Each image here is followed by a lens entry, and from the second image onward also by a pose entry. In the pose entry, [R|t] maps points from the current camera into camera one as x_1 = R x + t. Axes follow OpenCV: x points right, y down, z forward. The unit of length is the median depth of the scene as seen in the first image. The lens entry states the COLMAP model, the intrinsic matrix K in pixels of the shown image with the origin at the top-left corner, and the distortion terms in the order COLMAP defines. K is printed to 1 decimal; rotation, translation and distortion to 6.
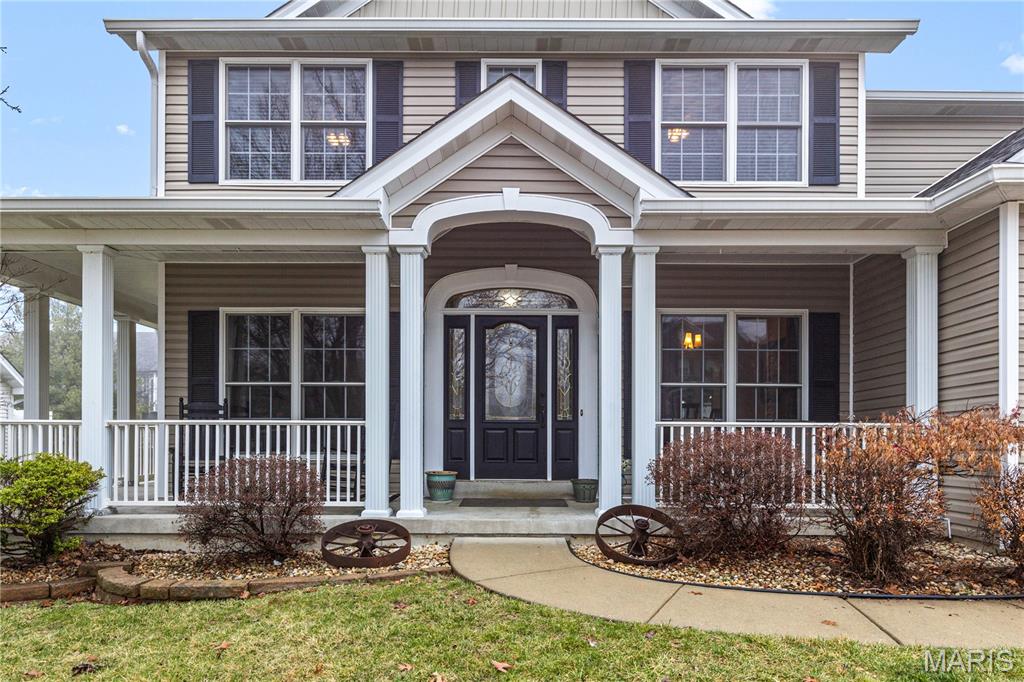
lens RADIAL K [[587.1, 0, 515.0], [0, 587.1, 339.9], [0, 0, 1]] dist [-0.002697, -0.000089]
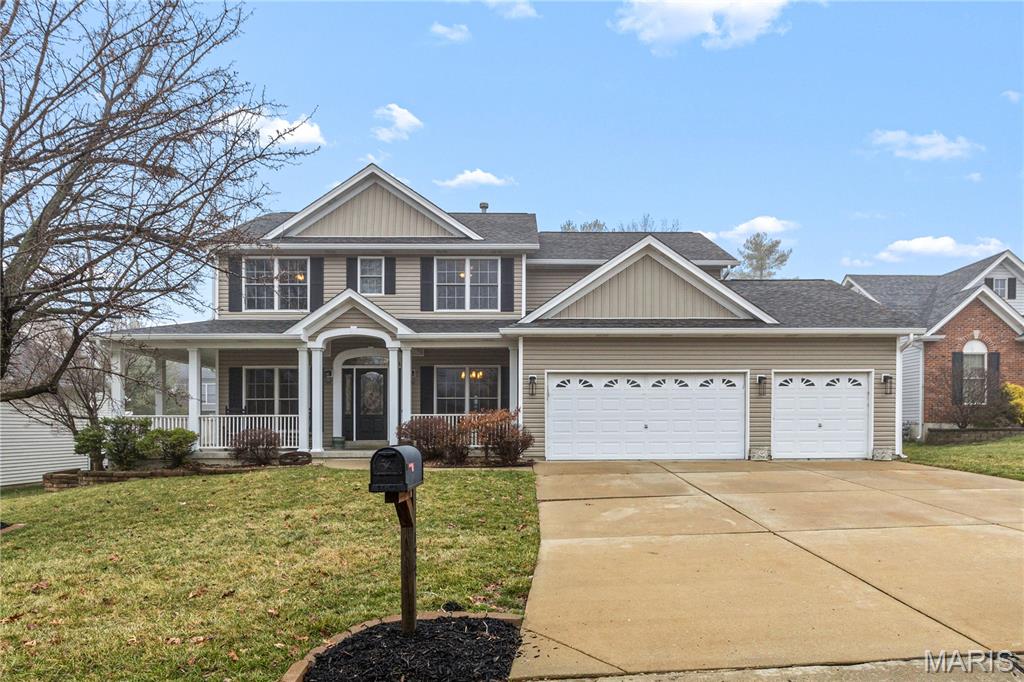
lens RADIAL K [[501.9, 0, 507.4], [0, 501.9, 344.3], [0, 0, 1]] dist [-0.000009, -0.000162]
pose [[0.999873, -0.005004, 0.015107, 0.634023], [0.005104, 0.999965, -0.006574, -0.154870], [-0.015074, 0.006650, 0.999864, -1.234594]]
